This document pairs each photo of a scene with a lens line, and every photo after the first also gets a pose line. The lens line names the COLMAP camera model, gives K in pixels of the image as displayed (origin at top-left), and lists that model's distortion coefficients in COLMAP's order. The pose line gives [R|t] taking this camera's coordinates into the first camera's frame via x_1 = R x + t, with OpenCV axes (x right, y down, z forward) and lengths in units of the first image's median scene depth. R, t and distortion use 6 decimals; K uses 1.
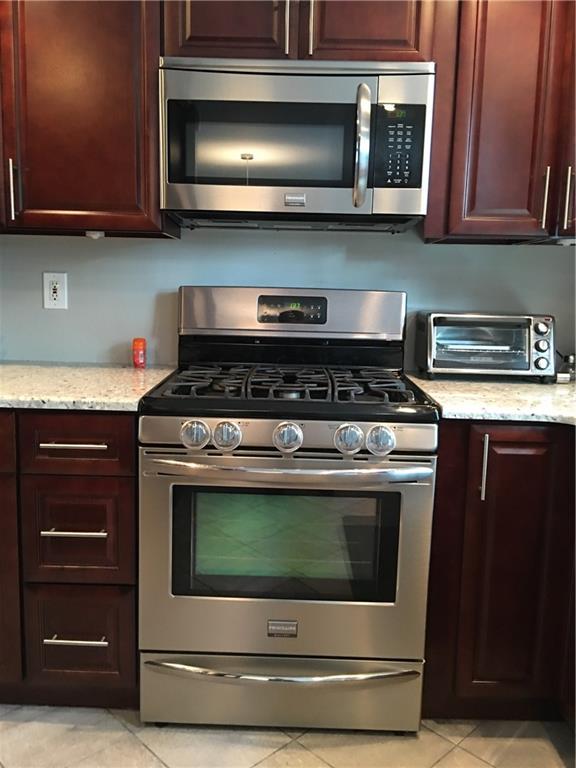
lens RADIAL K [[645.9, 0, 286.7], [0, 645.9, 382.1], [0, 0, 1]] dist [0.060149, -0.057154]
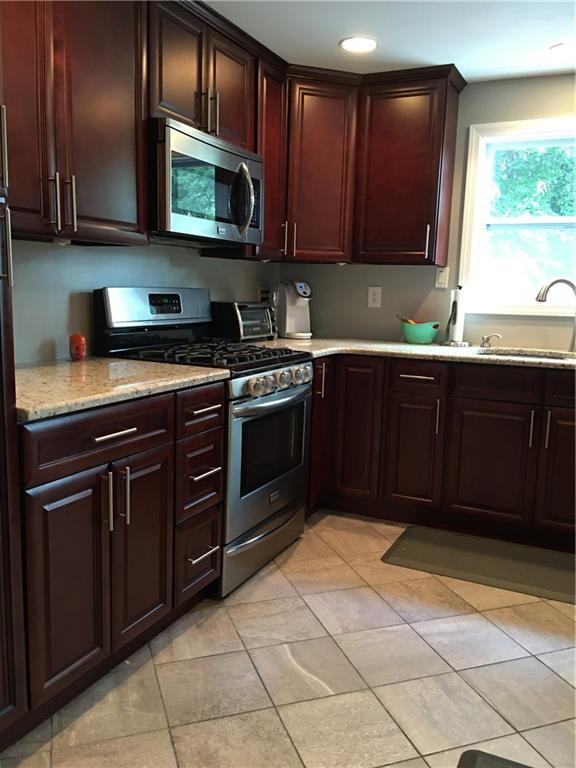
lens RADIAL K [[645.9, 0, 290.2], [0, 645.9, 384.2], [0, 0, 1]] dist [0.060149, -0.057154]
pose [[0.411190, -0.152924, 0.898630, -1.362520], [0.108032, 0.987055, 0.118539, -0.094614], [-0.905125, 0.048339, 0.422388, 0.243745]]
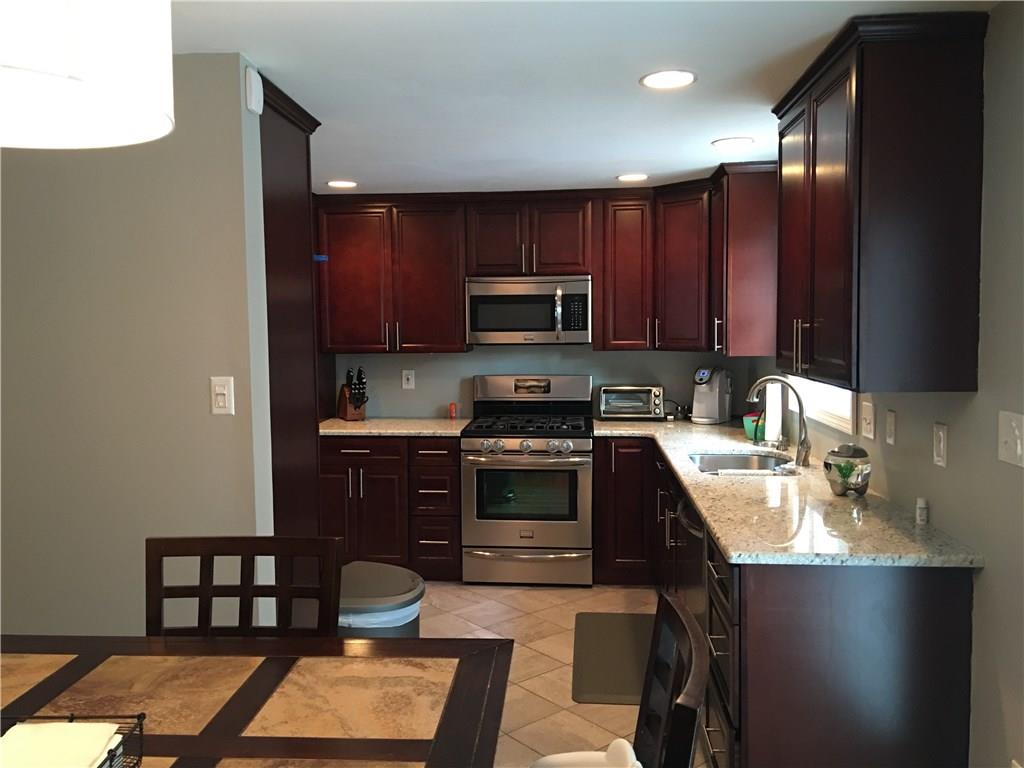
lens RADIAL K [[861.3, 0, 509.3], [0, 861.3, 384.1], [0, 0, 1]] dist [0.060149, -0.057154]
pose [[0.996568, -0.027651, -0.078029, 0.168265], [0.021885, 0.997032, -0.073815, 0.082069], [0.079838, 0.071854, 0.994215, -1.850889]]
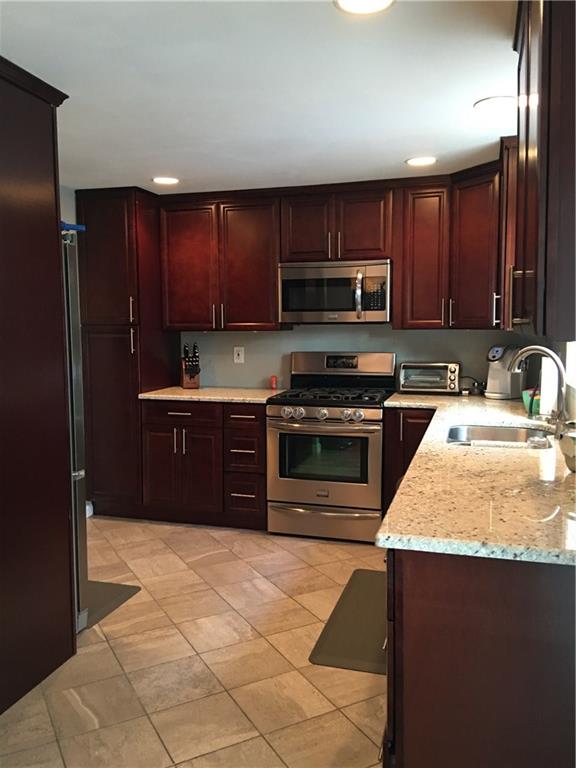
lens RADIAL K [[645.9, 0, 286.6], [0, 645.9, 383.0], [0, 0, 1]] dist [0.060149, -0.057154]
pose [[0.961447, -0.004443, -0.274955, 0.507832], [-0.012716, 0.998082, -0.060592, 0.108531], [0.274697, 0.061752, 0.959546, -1.327013]]
